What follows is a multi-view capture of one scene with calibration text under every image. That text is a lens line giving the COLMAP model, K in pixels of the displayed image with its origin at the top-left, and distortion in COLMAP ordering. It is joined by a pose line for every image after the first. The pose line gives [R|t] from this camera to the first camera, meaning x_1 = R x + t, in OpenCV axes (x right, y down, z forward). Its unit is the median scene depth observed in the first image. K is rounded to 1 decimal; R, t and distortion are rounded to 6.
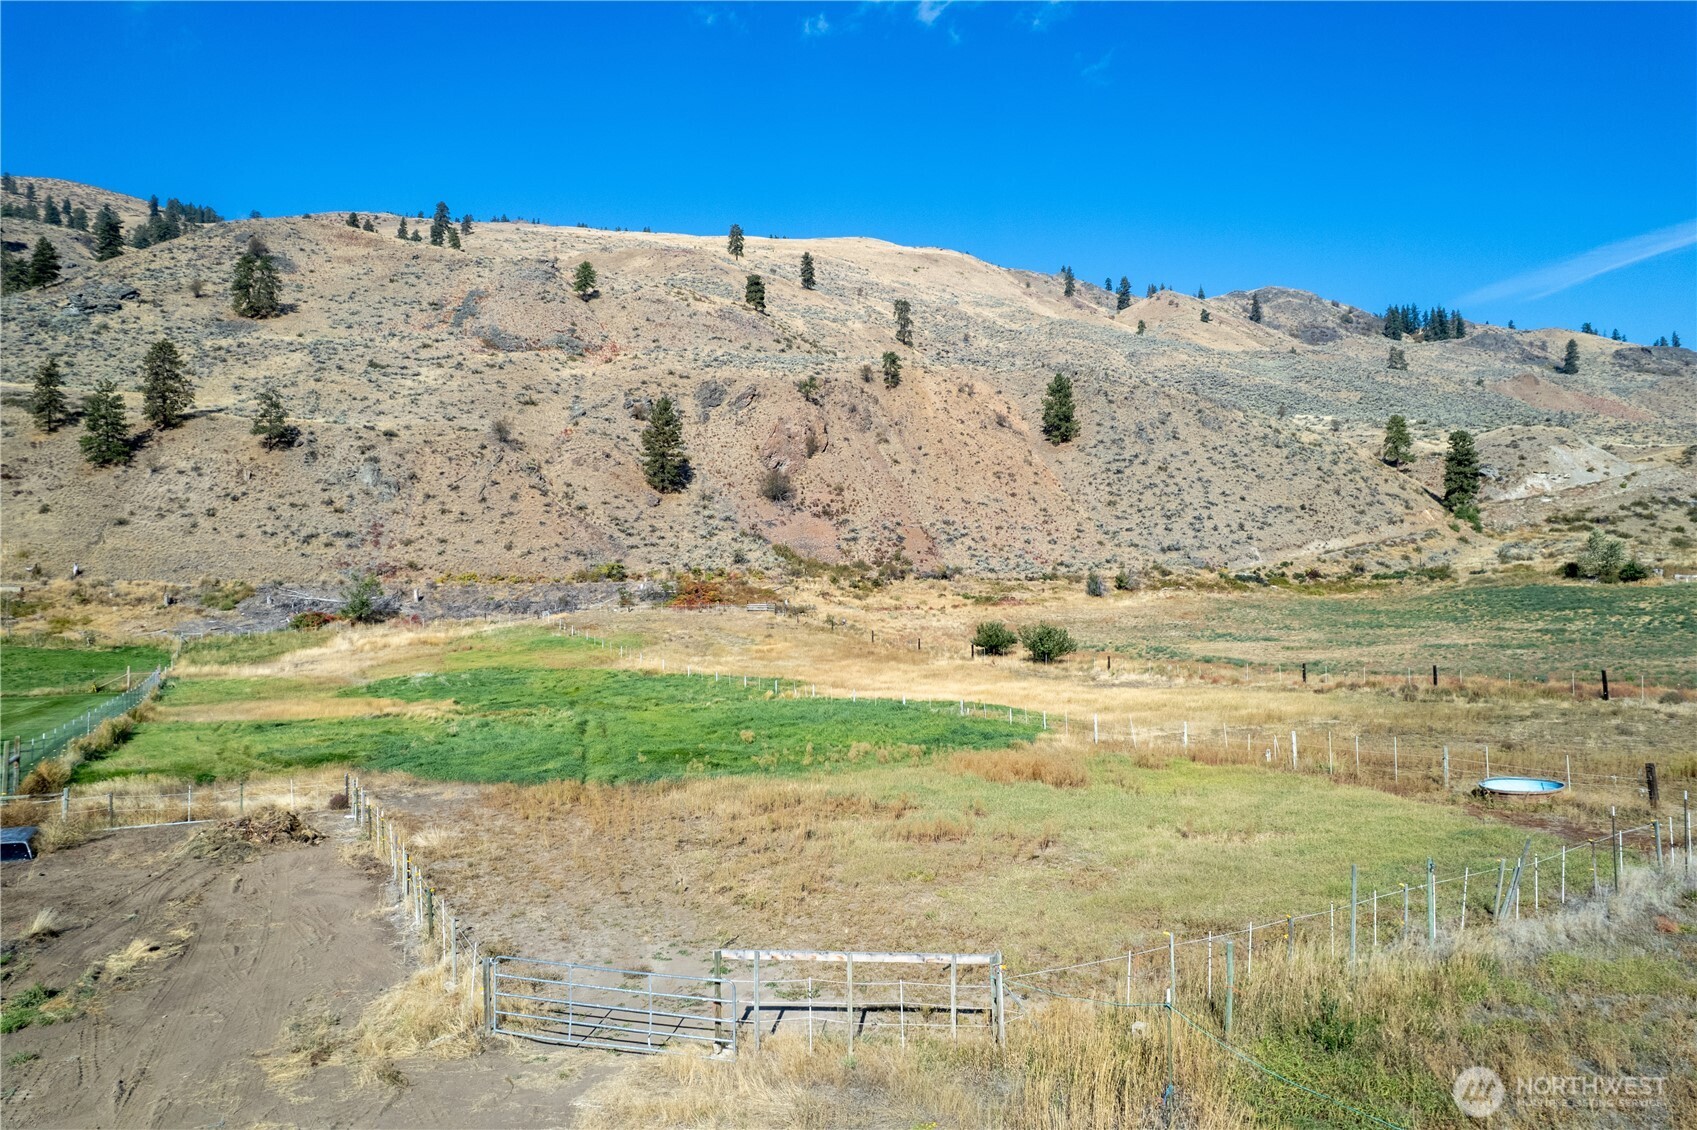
lens RADIAL K [[1085.7, 0, 843.7], [0, 1085.7, 557.6], [0, 0, 1]] dist [-0.081636, 0.074773]
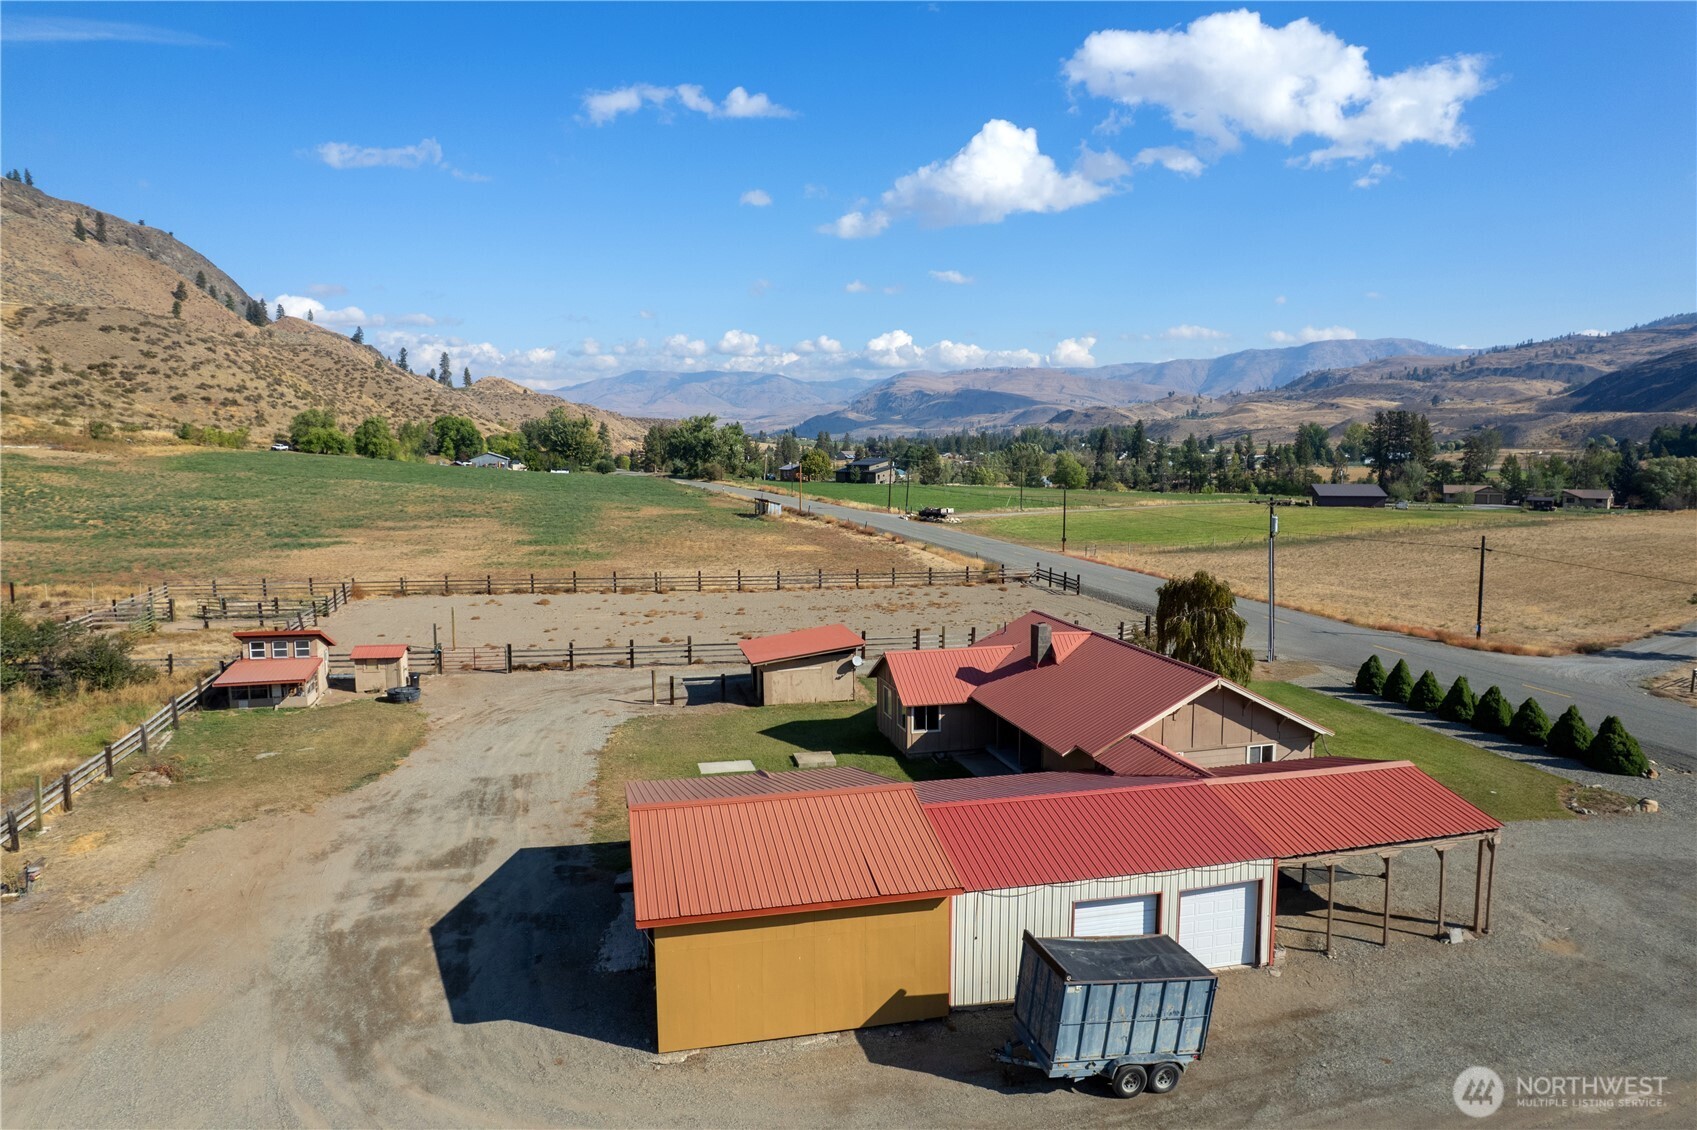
lens RADIAL K [[1085.7, 0, 848.2], [0, 1085.7, 562.2], [0, 0, 1]] dist [-0.081636, 0.074773]
pose [[0.260763, -0.090919, 0.961112, -0.049005], [-0.067596, 0.991393, 0.112123, -0.039645], [-0.963033, -0.094205, 0.252373, -0.129110]]
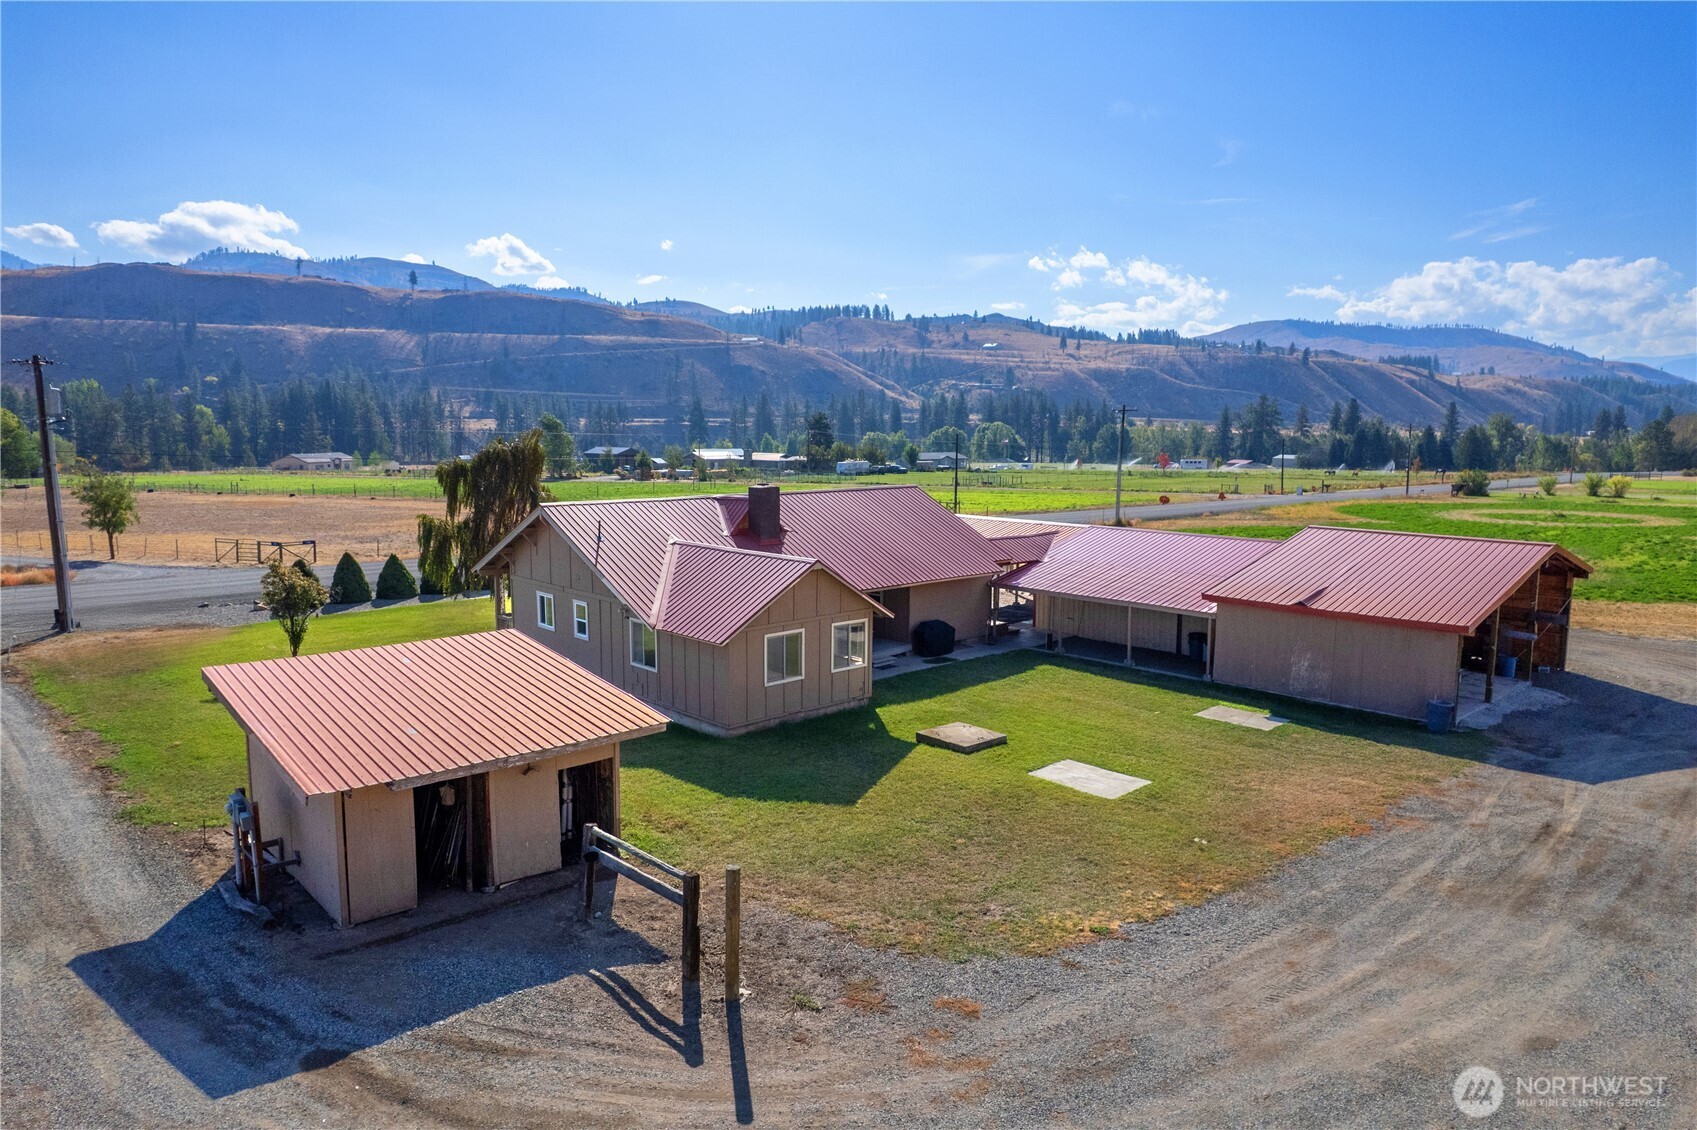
lens RADIAL K [[1085.7, 0, 843.2], [0, 1085.7, 568.2], [0, 0, 1]] dist [-0.081636, 0.074773]
pose [[-0.968415, 0.042495, -0.245695, 0.182216], [0.027663, 0.997598, 0.063510, -0.005582], [0.247804, 0.054708, -0.967264, 0.033501]]
